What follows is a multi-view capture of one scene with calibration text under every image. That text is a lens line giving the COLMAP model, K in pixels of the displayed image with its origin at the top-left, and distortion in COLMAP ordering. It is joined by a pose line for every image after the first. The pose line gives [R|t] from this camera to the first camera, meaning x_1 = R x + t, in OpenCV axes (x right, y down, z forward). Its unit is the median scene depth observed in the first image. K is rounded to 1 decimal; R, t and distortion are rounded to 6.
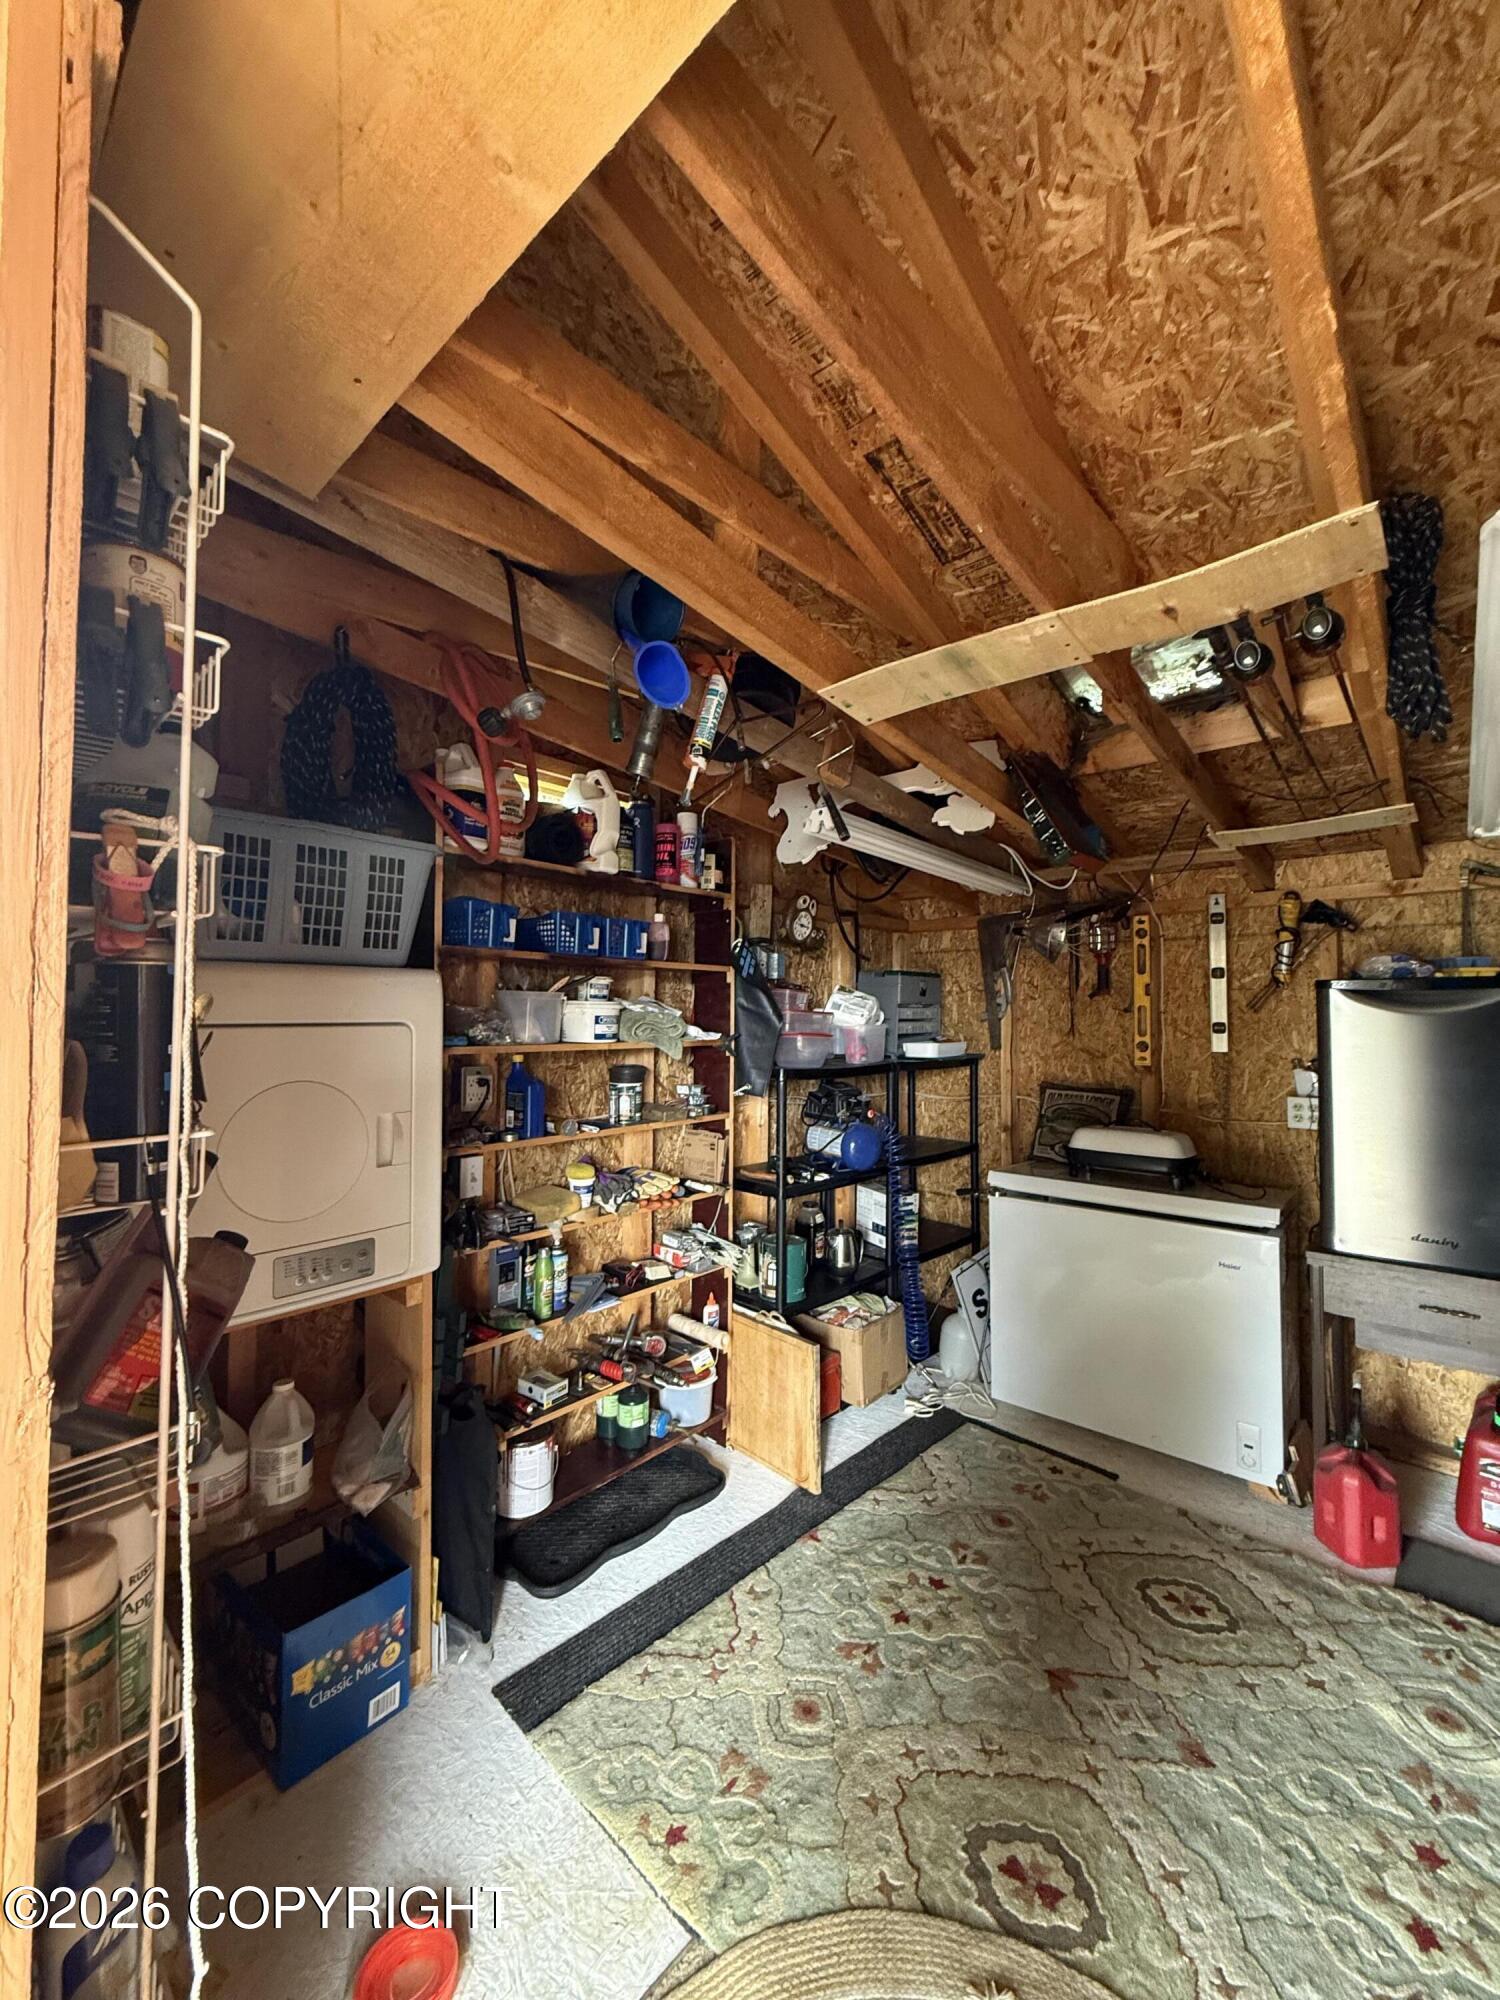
lens RADIAL K [[794.4, 0, 750.0], [0, 794.4, 997.1], [0, 0, 1]] dist [0.000617, 0.000276]
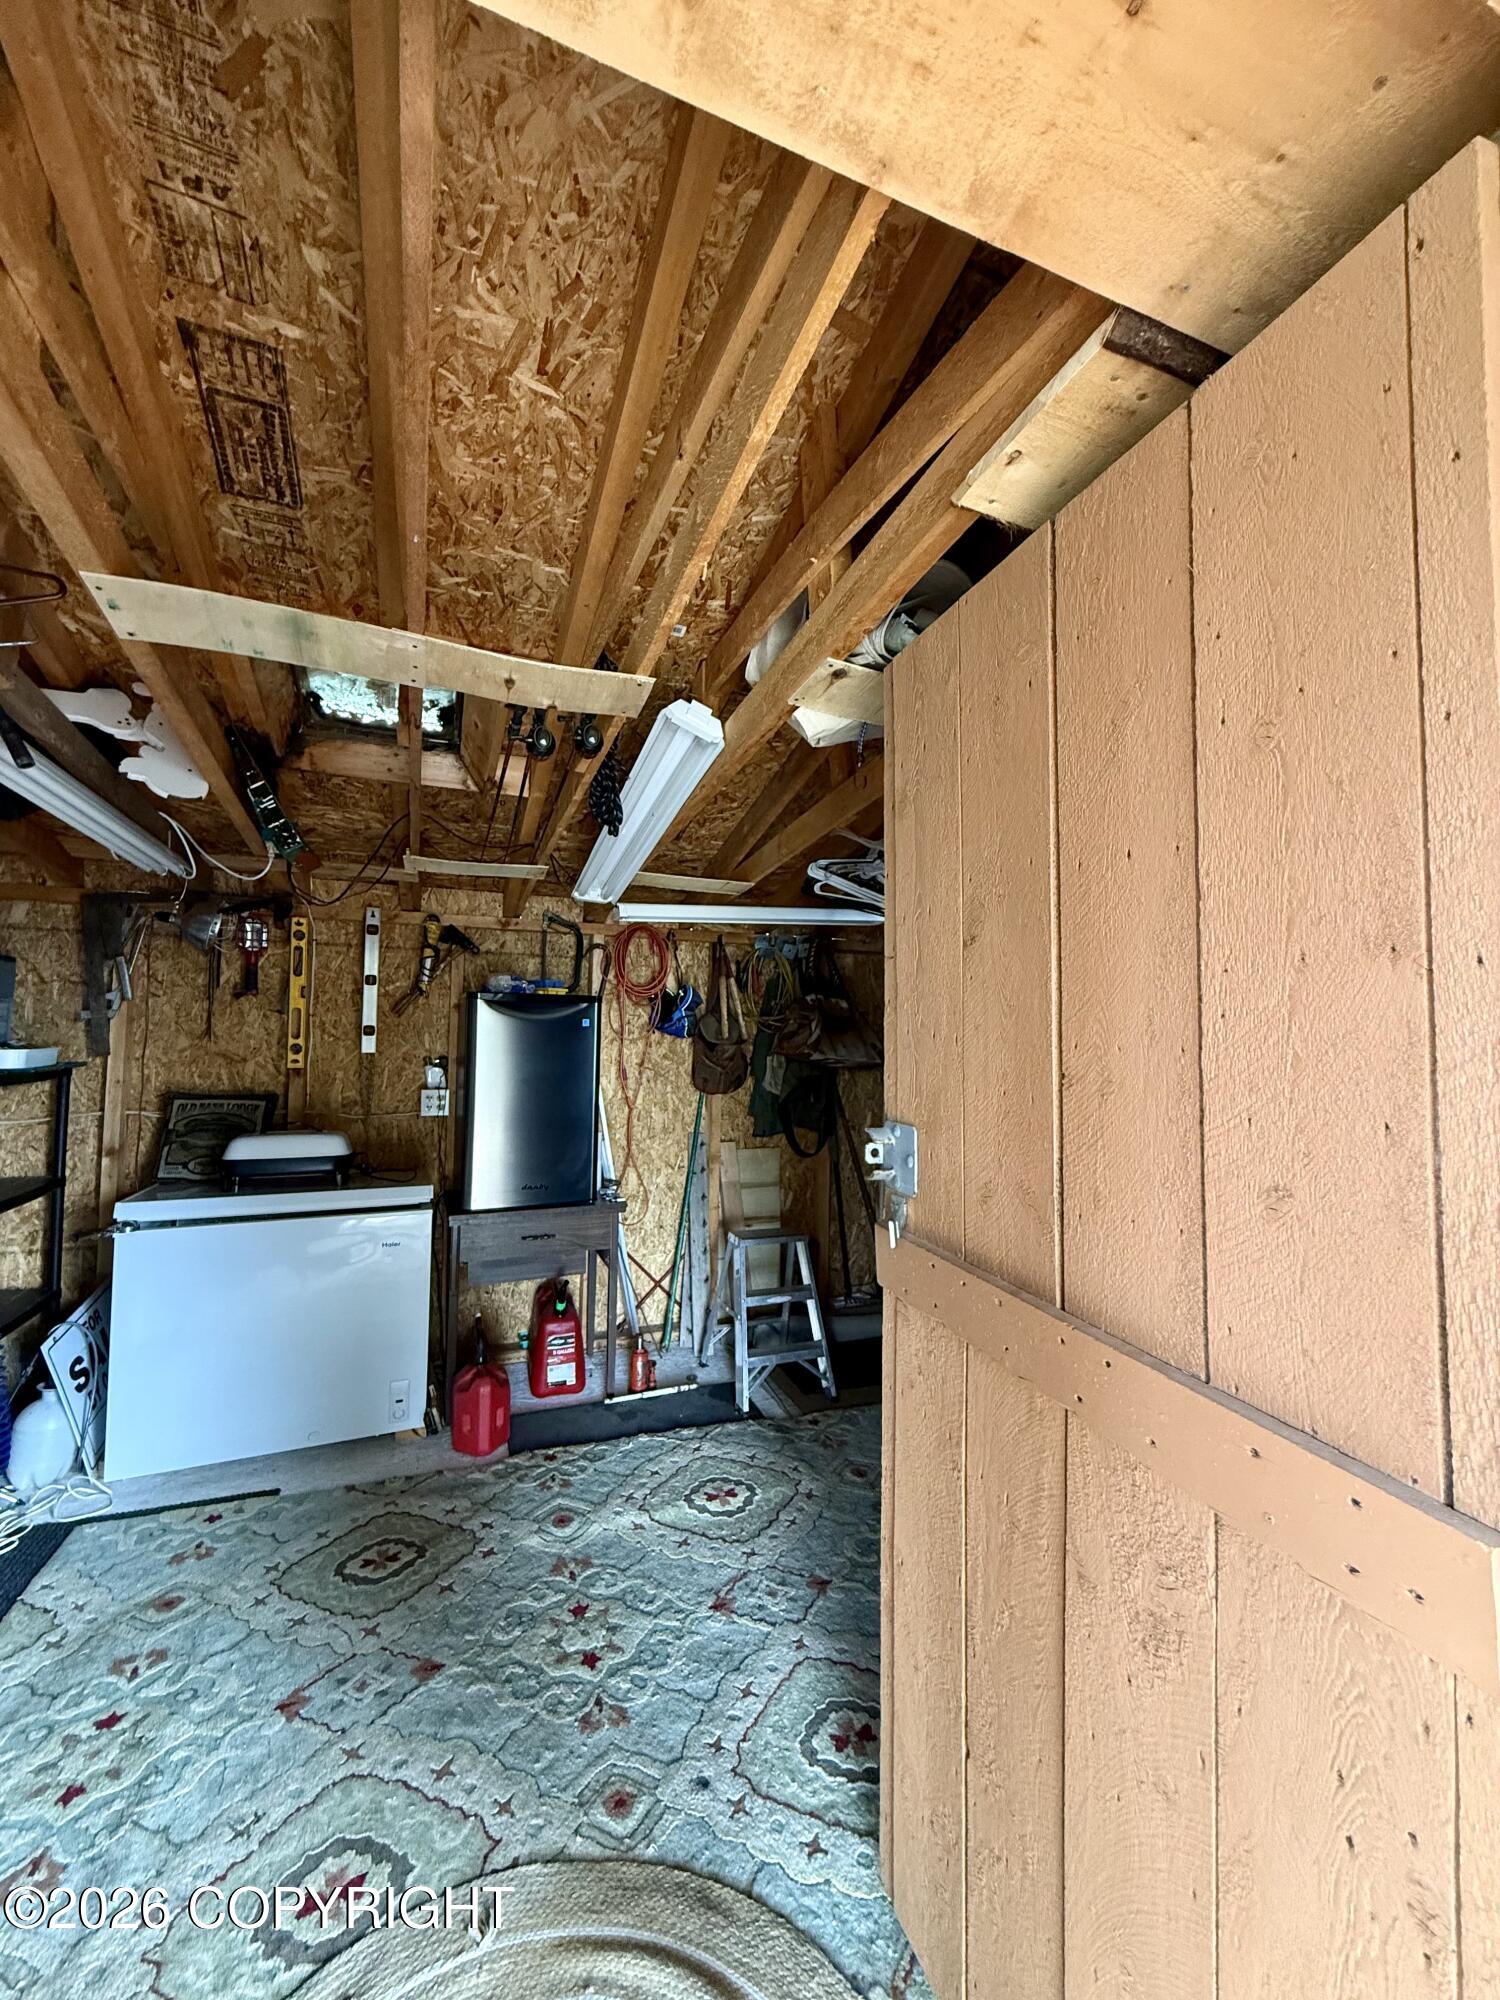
lens RADIAL K [[794.4, 0, 746.1], [0, 794.4, 998.2], [0, 0, 1]] dist [0.000617, 0.000276]
pose [[0.442178, 0.040871, 0.895996, -0.191840], [-0.037993, 0.998918, -0.026816, 0.005232], [-0.896122, -0.022184, 0.443252, 0.071109]]
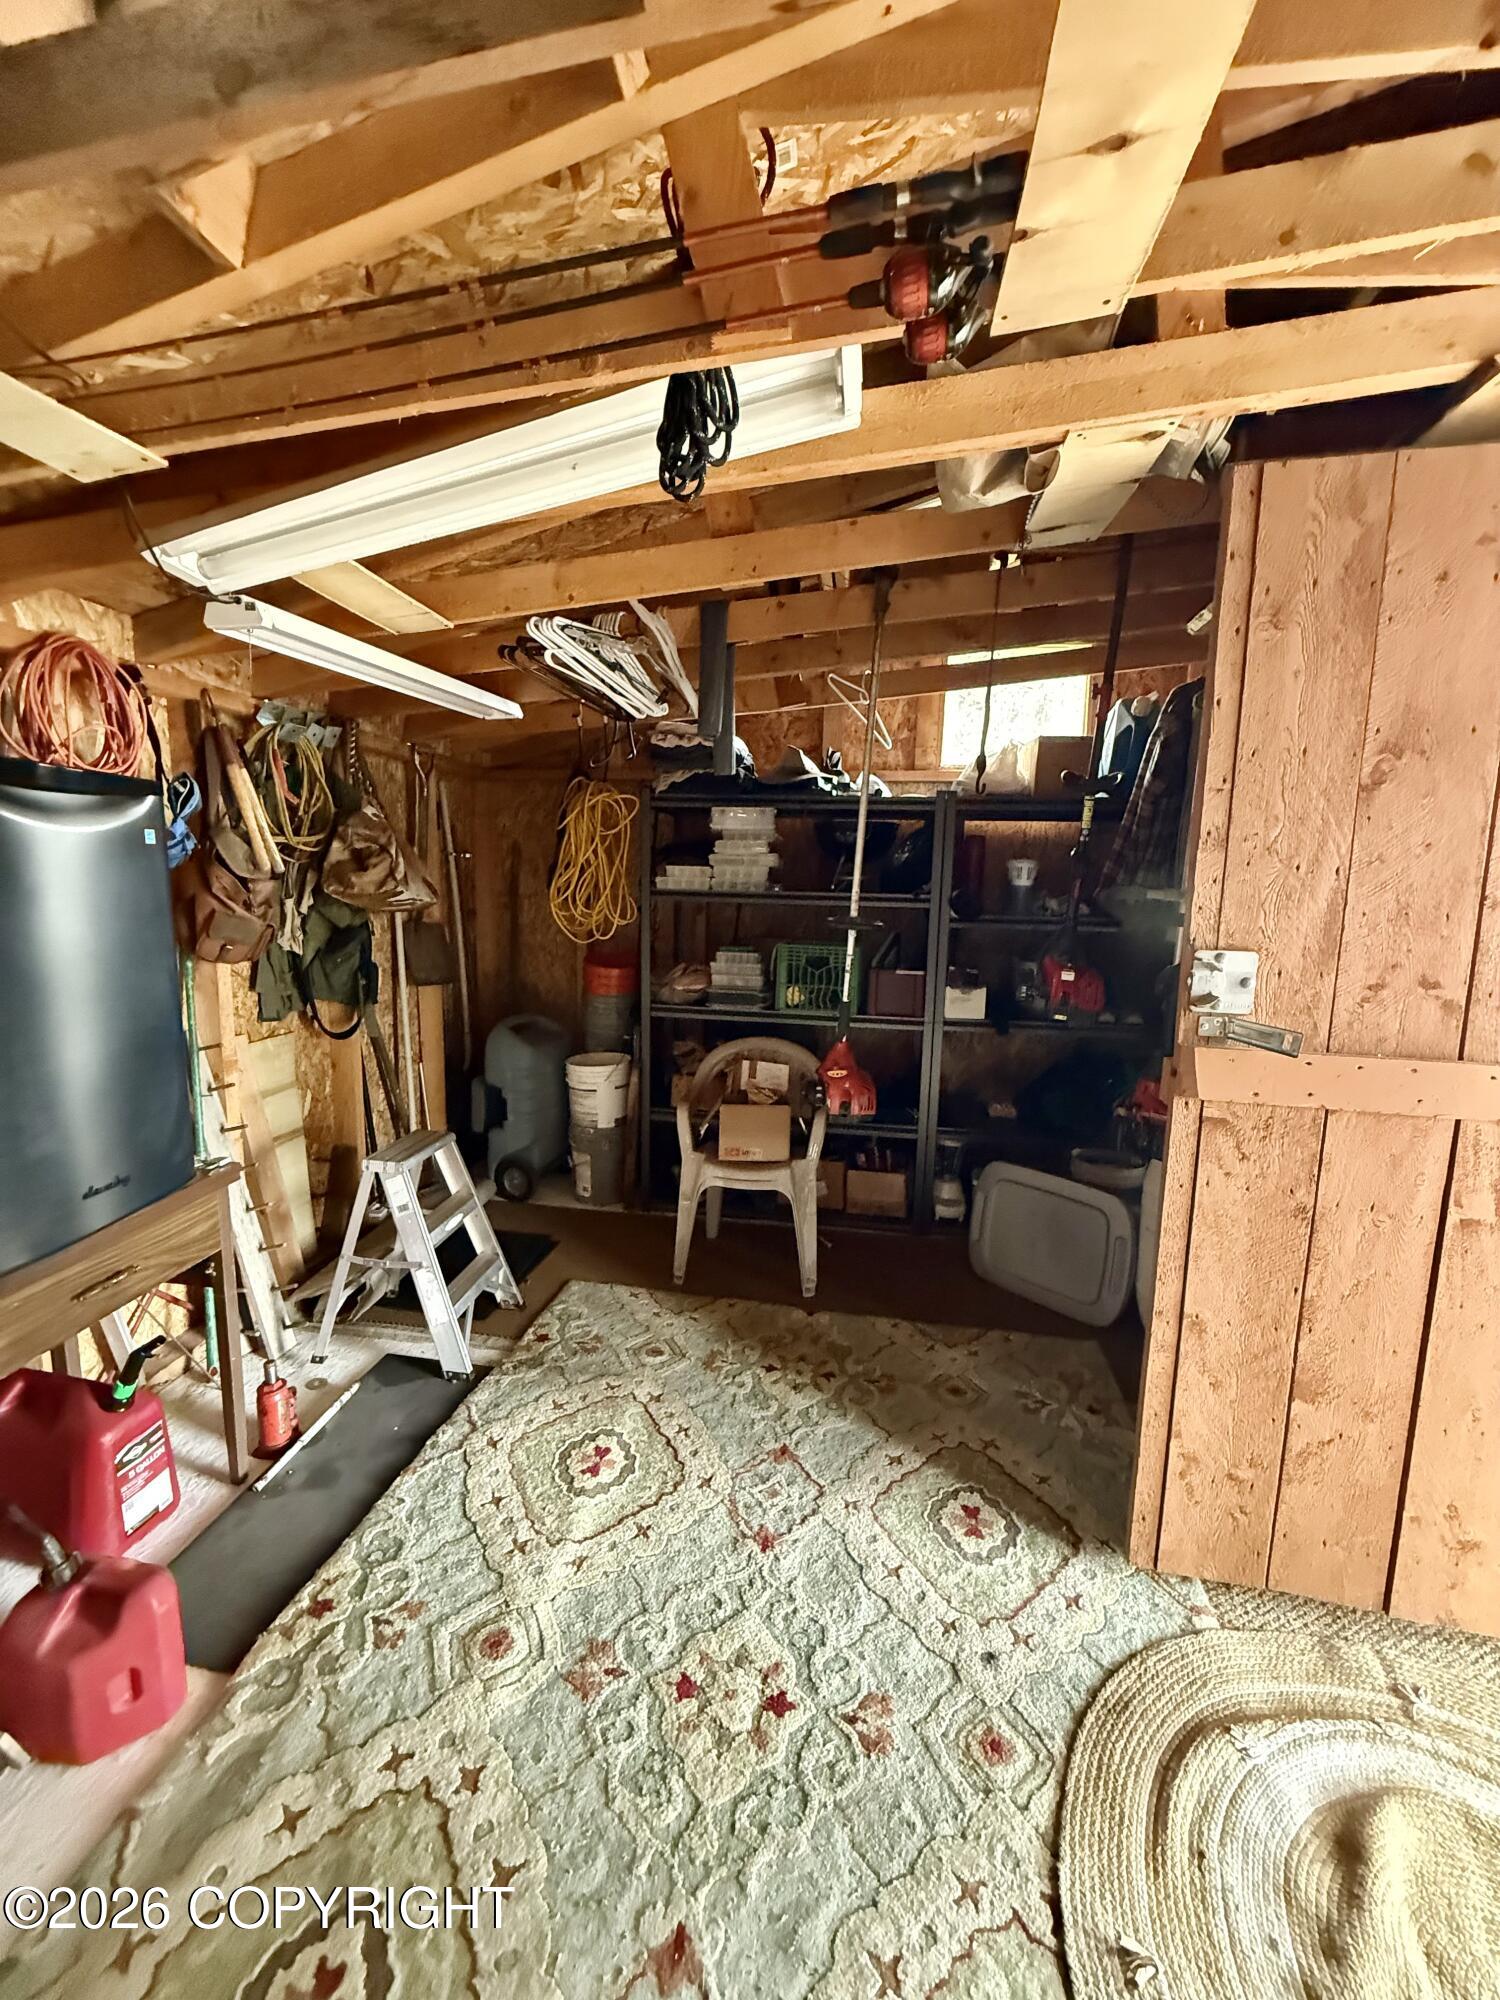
lens RADIAL K [[794.4, 0, 752.3], [0, 794.4, 993.0], [0, 0, 1]] dist [0.000617, 0.000276]
pose [[-0.553522, -0.128999, 0.822783, 0.053367], [-0.038098, 0.990819, 0.129713, 0.043036], [-0.831962, 0.040453, -0.553355, 0.828824]]
